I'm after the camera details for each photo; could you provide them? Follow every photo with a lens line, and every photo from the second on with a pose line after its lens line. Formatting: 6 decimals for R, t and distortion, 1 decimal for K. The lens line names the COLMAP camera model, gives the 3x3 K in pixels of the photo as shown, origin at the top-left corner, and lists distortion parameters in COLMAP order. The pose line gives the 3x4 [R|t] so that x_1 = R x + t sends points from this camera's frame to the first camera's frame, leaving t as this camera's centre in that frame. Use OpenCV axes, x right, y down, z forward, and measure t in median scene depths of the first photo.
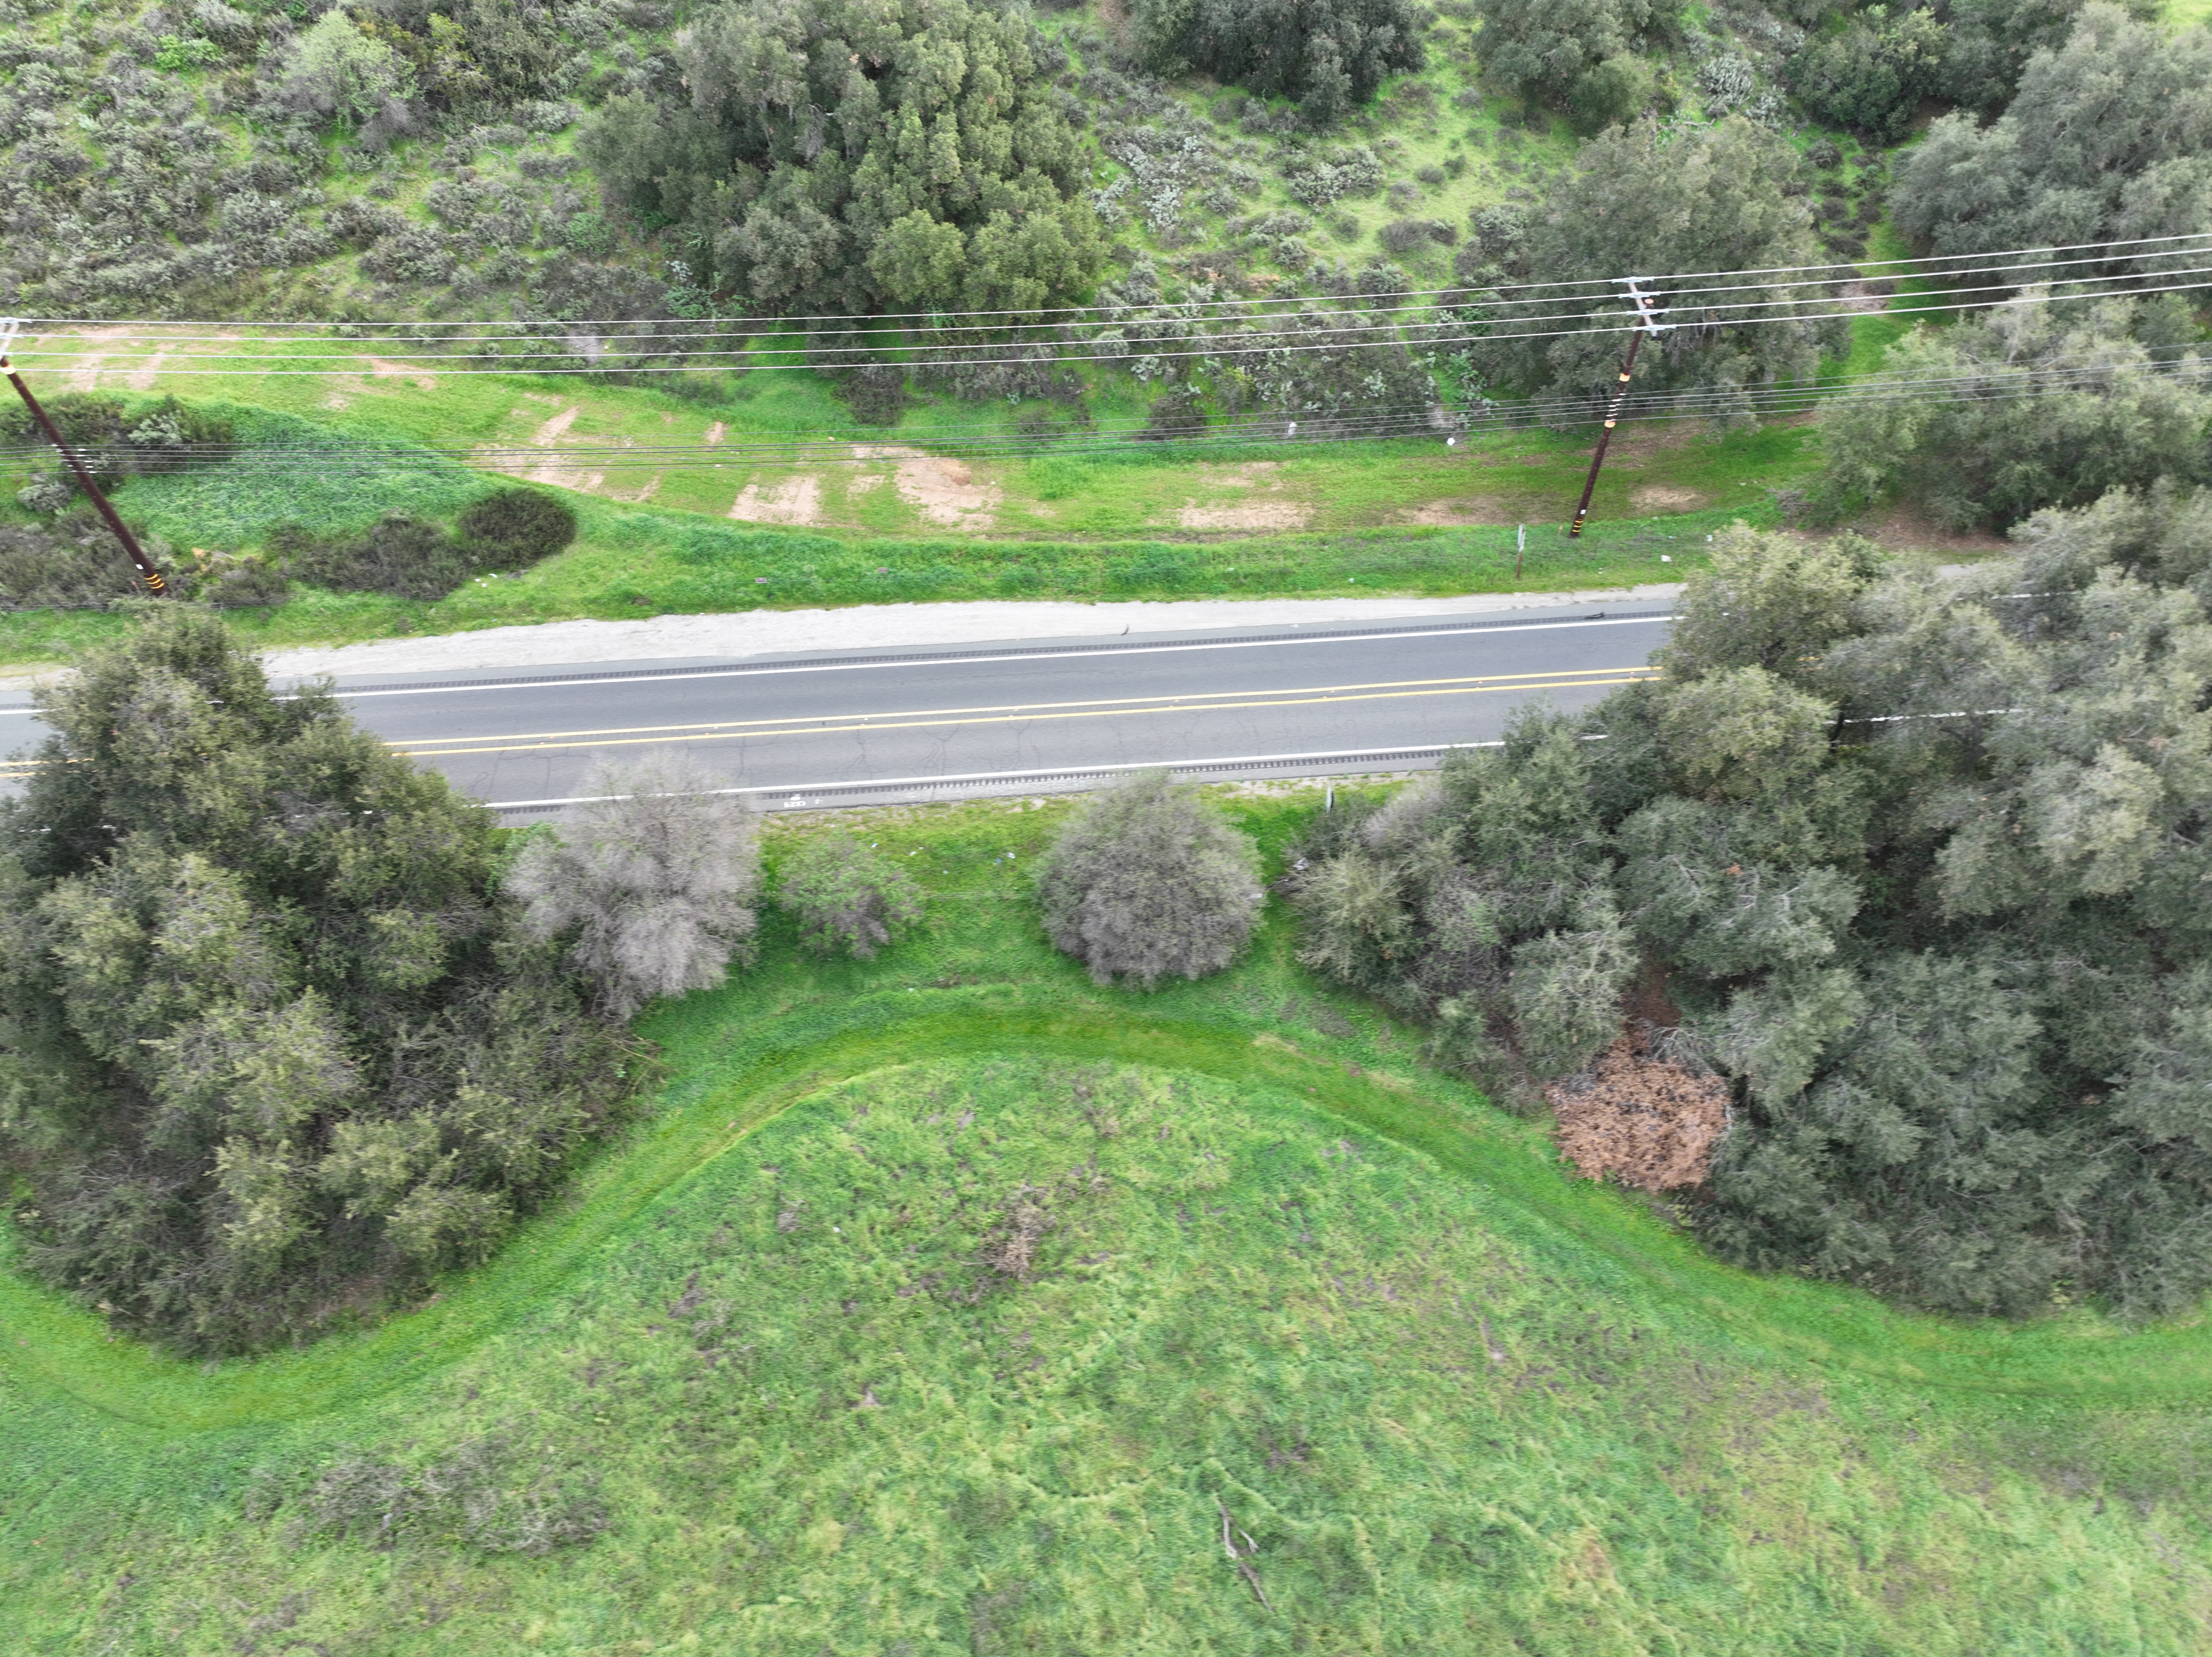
lens RADIAL K [[1546.5, 0, 1108.1], [0, 1546.5, 827.0], [0, 0, 1]] dist [-0.003081, 0.018562]
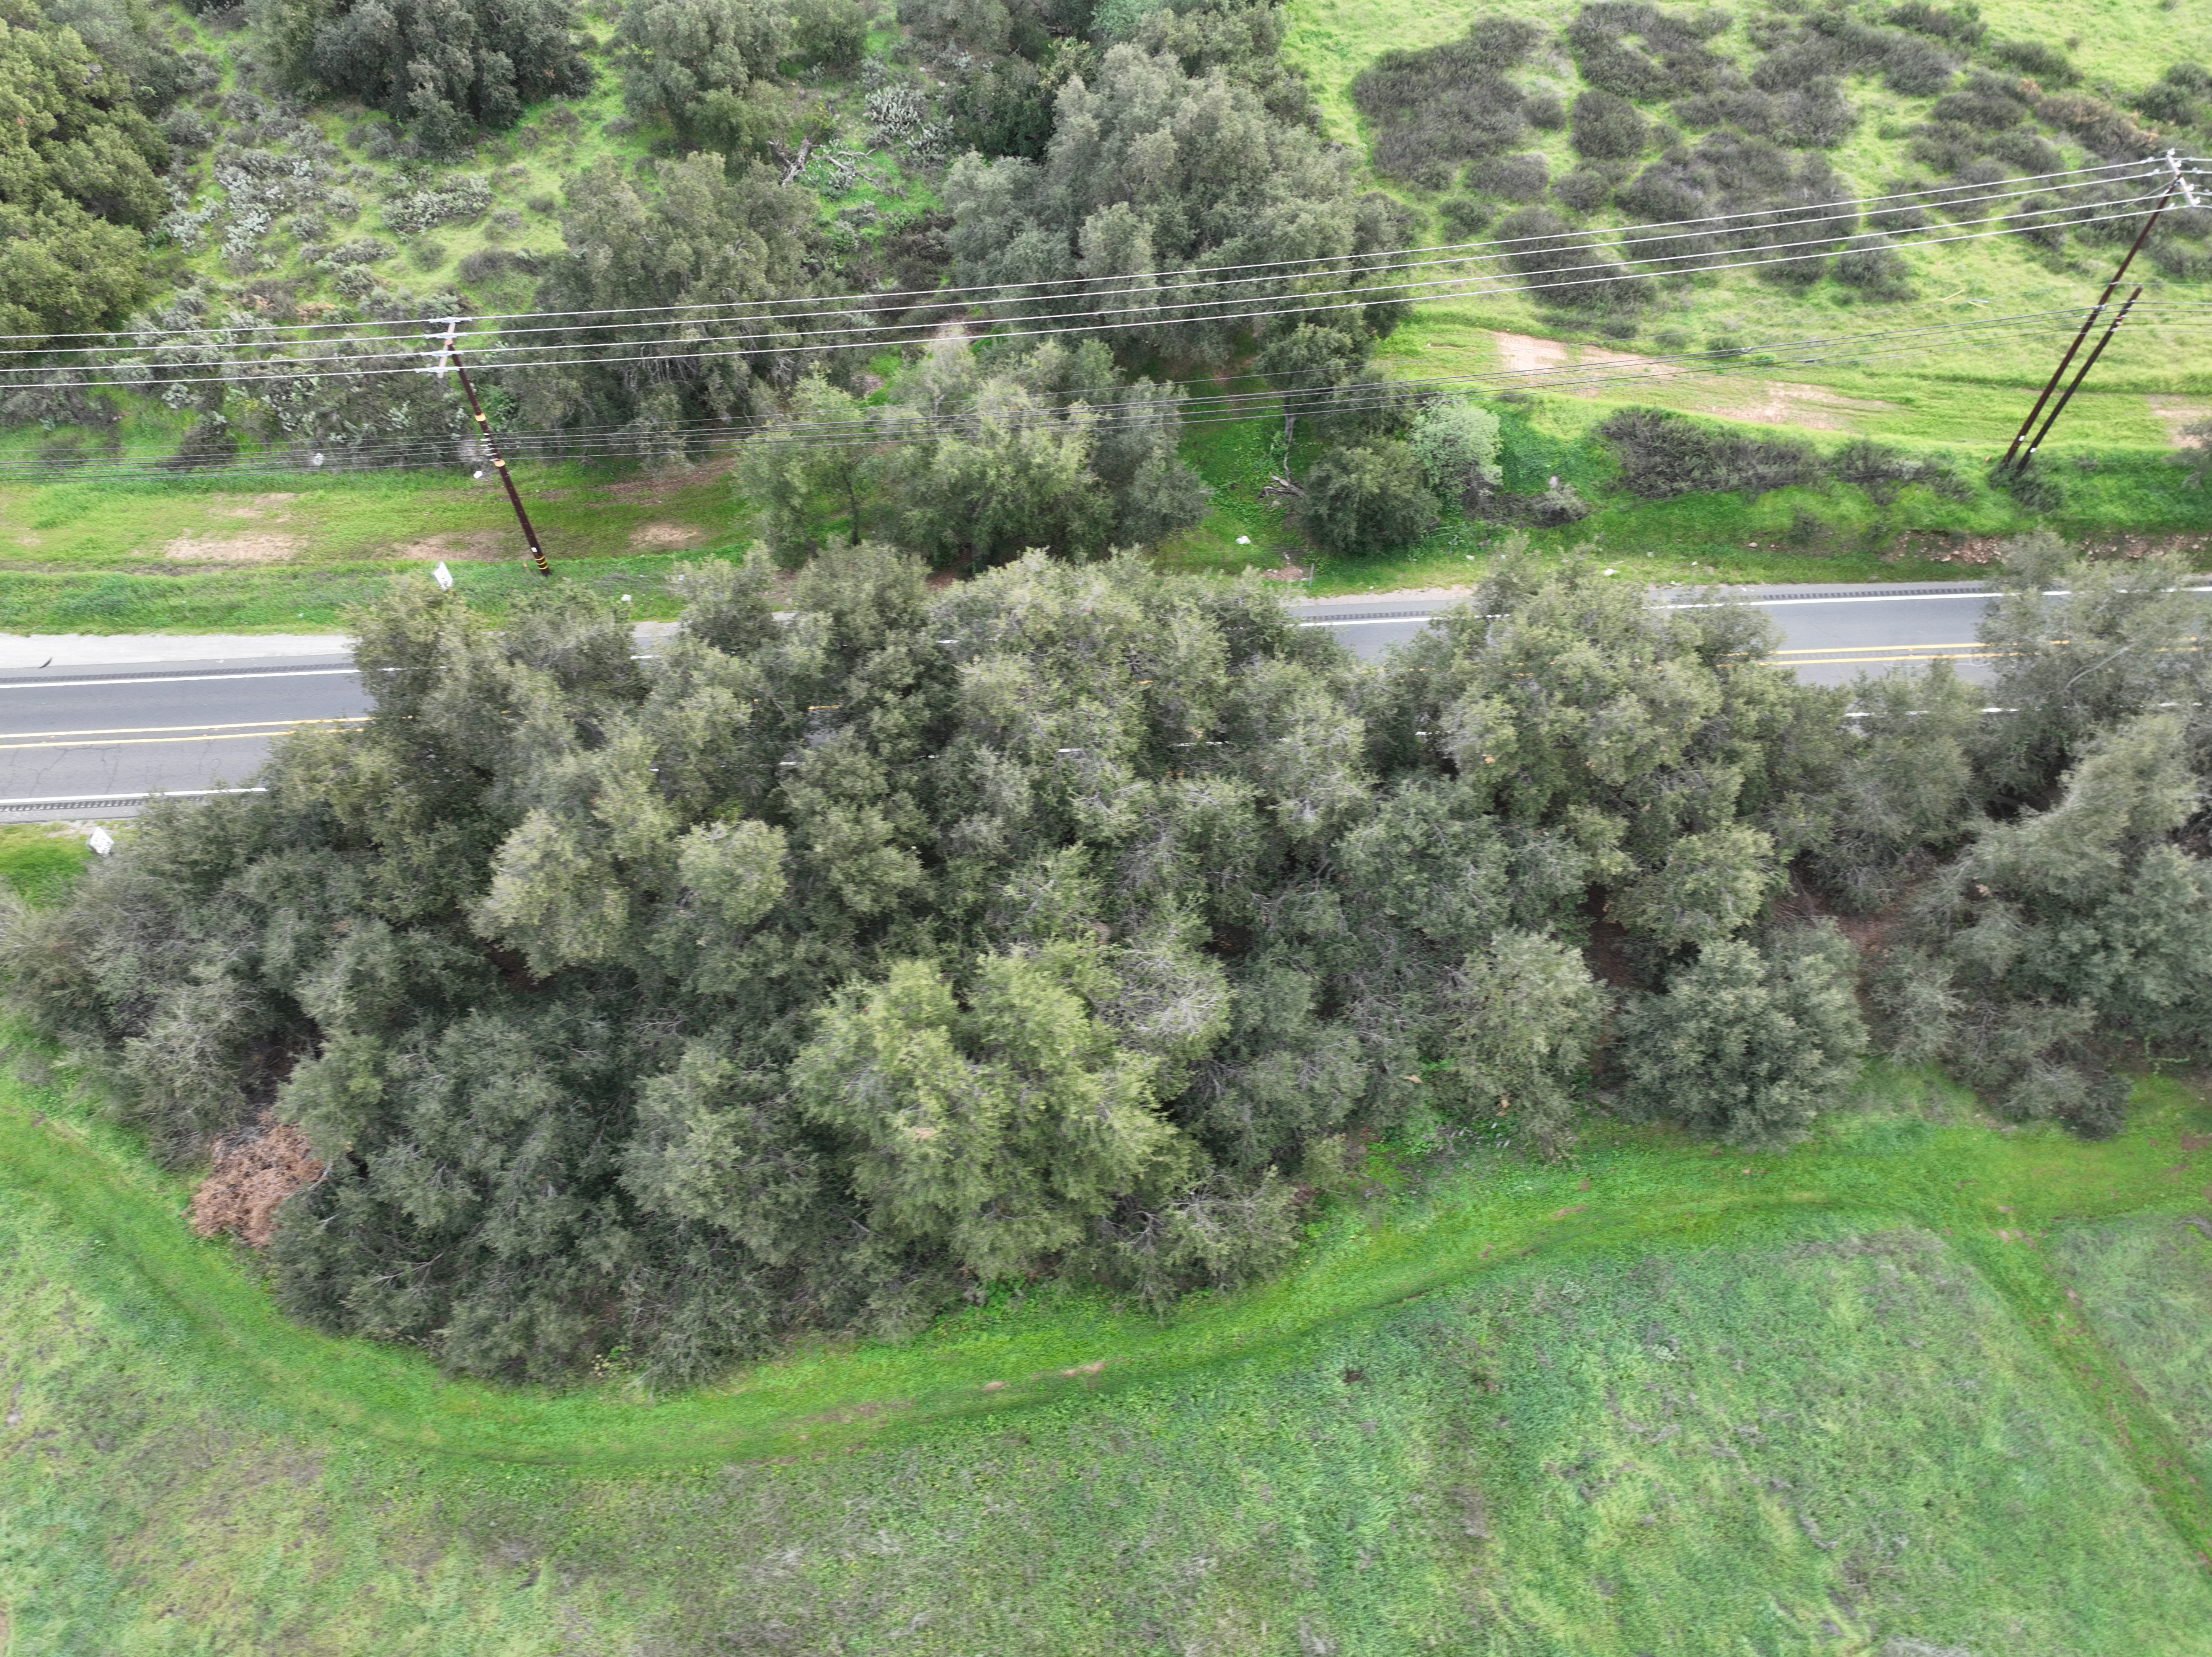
lens RADIAL K [[1546.5, 0, 1103.9], [0, 1546.5, 830.5], [0, 0, 1]] dist [-0.003081, 0.018562]
pose [[0.999898, 0.013967, -0.003137, 0.628540], [-0.013974, 0.999900, -0.002211, -0.025338], [0.003106, 0.002255, 0.999993, 0.012505]]
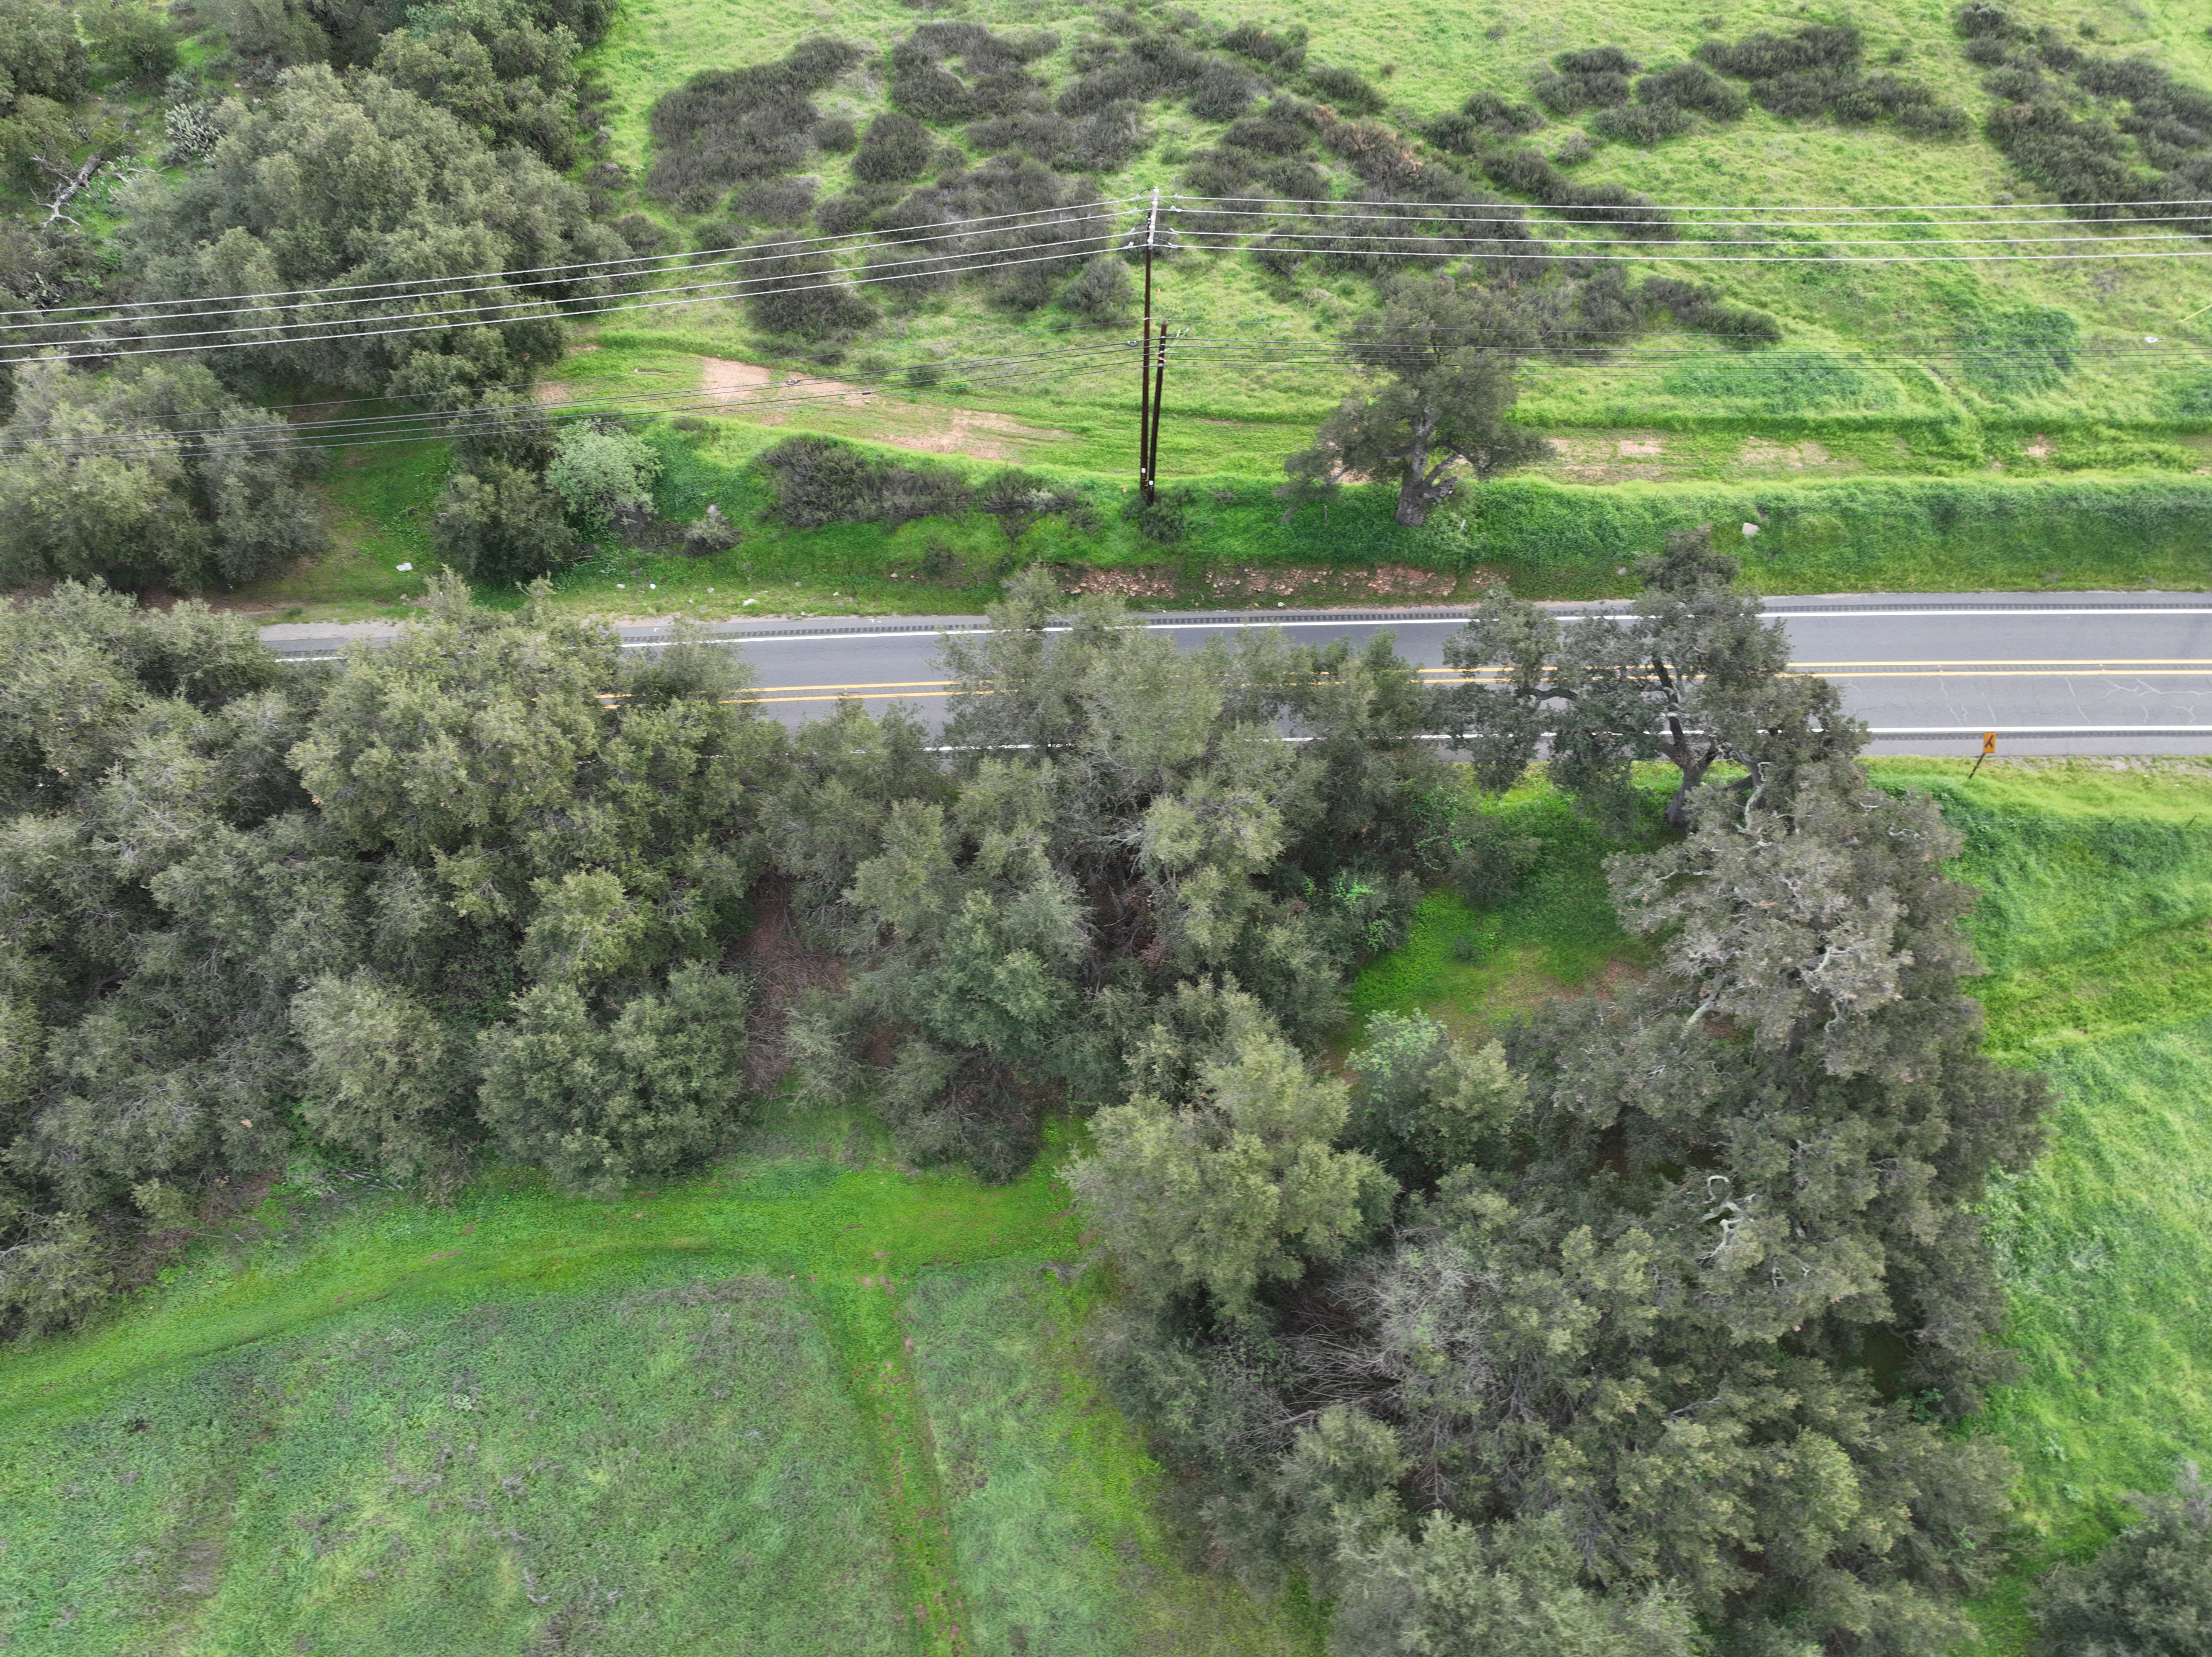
lens RADIAL K [[1546.5, 0, 1104.7], [0, 1546.5, 833.4], [0, 0, 1]] dist [-0.003081, 0.018562]
pose [[0.999777, 0.019621, -0.007845, 1.139043], [-0.019634, 0.999806, -0.001653, -0.051348], [0.007811, 0.001806, 0.999968, 0.022899]]
